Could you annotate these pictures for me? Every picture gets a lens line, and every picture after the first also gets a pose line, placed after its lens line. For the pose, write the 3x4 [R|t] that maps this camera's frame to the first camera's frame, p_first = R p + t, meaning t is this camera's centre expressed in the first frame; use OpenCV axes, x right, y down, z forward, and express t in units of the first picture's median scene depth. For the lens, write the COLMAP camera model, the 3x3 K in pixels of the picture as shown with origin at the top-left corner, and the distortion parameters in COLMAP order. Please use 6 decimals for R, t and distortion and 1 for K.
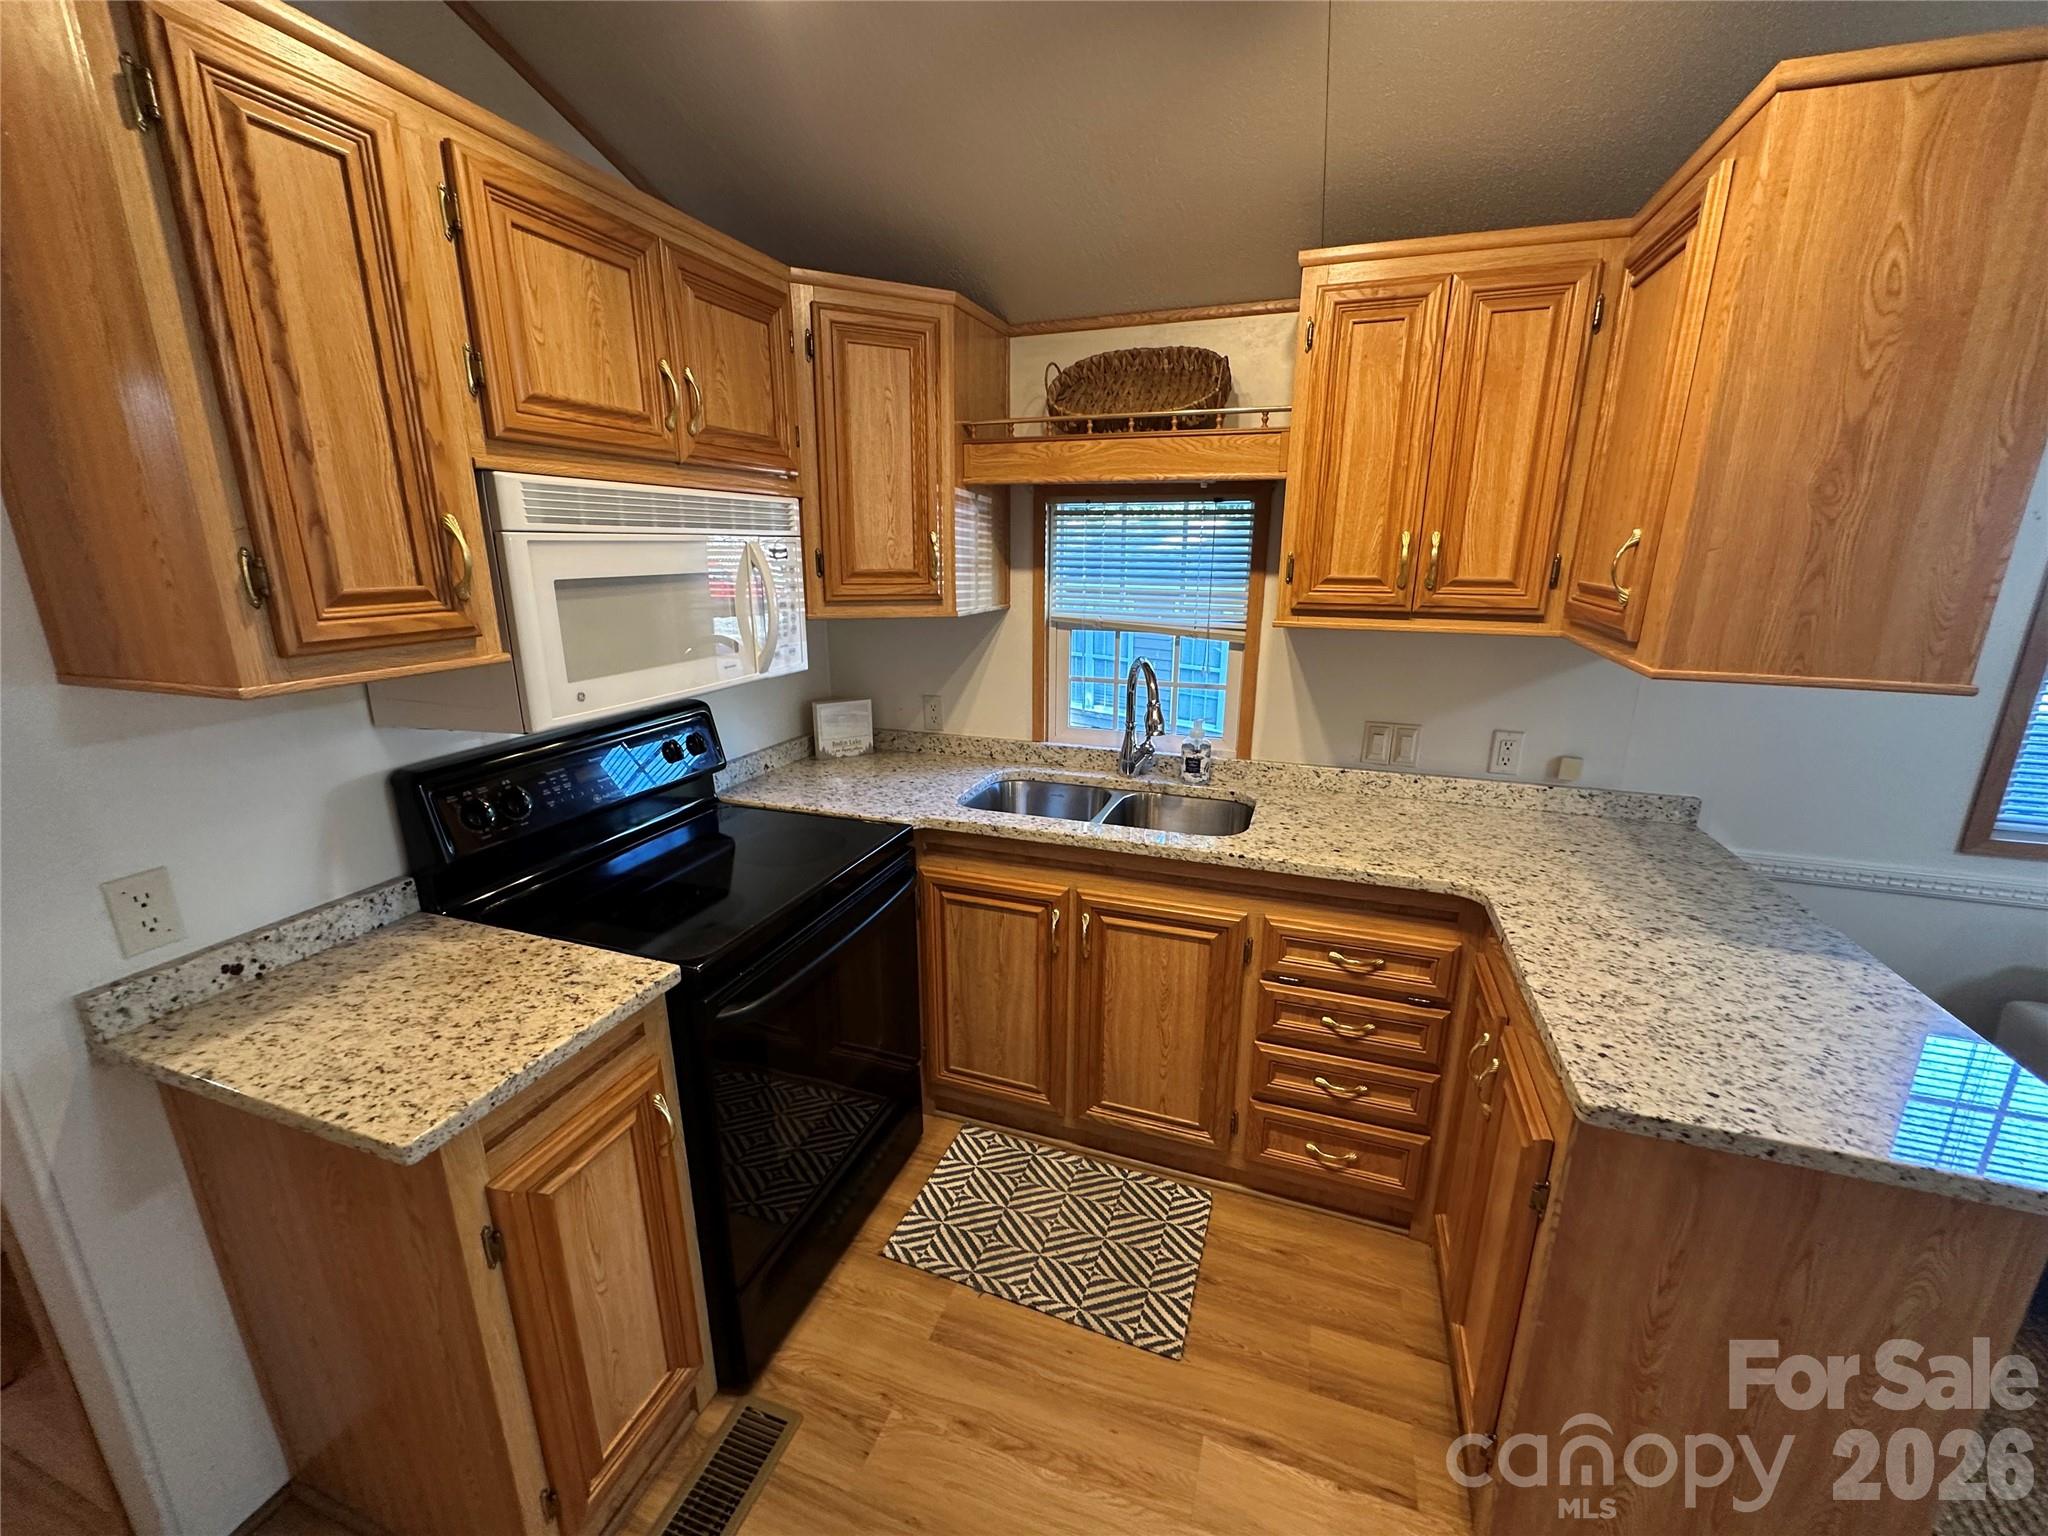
lens RADIAL K [[823.4, 0, 1024.0], [0, 823.4, 768.0], [0, 0, 1]] dist [-0.003931, 0.000894]
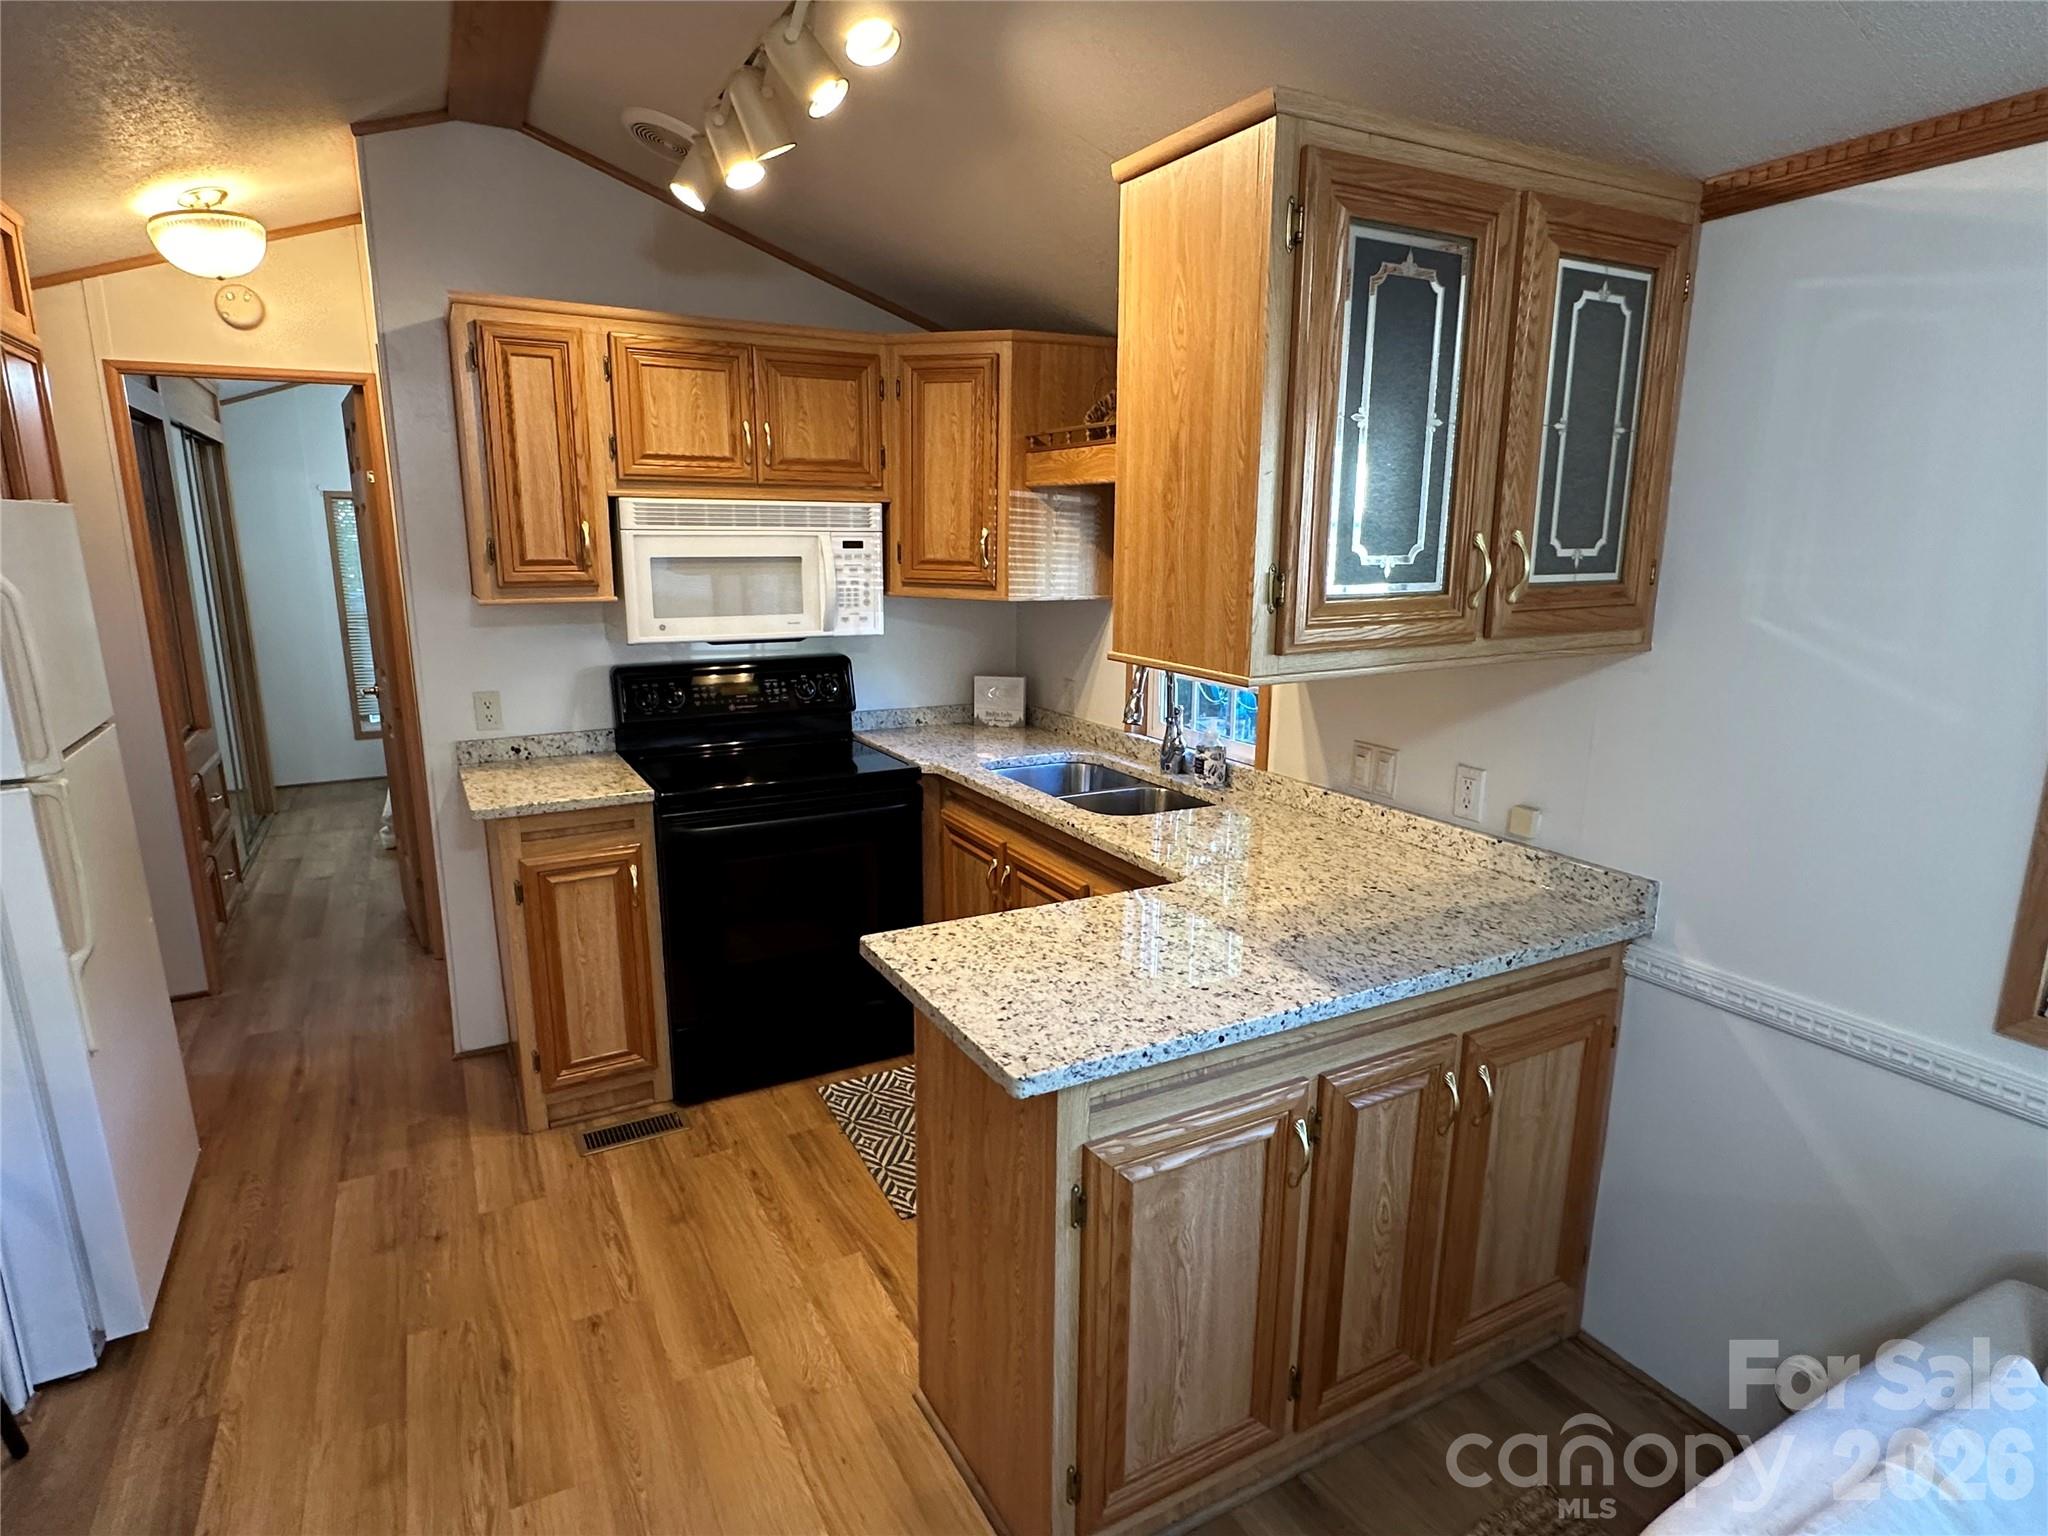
lens RADIAL K [[1108.0, 0, 1023.4], [0, 1108.0, 774.9], [0, 0, 1]] dist [-0.005928, -0.002505]
pose [[0.746240, 0.146008, -0.649467, 1.374058], [-0.180081, 0.983549, 0.014201, 0.039720], [0.640856, 0.106359, 0.760257, -0.185112]]
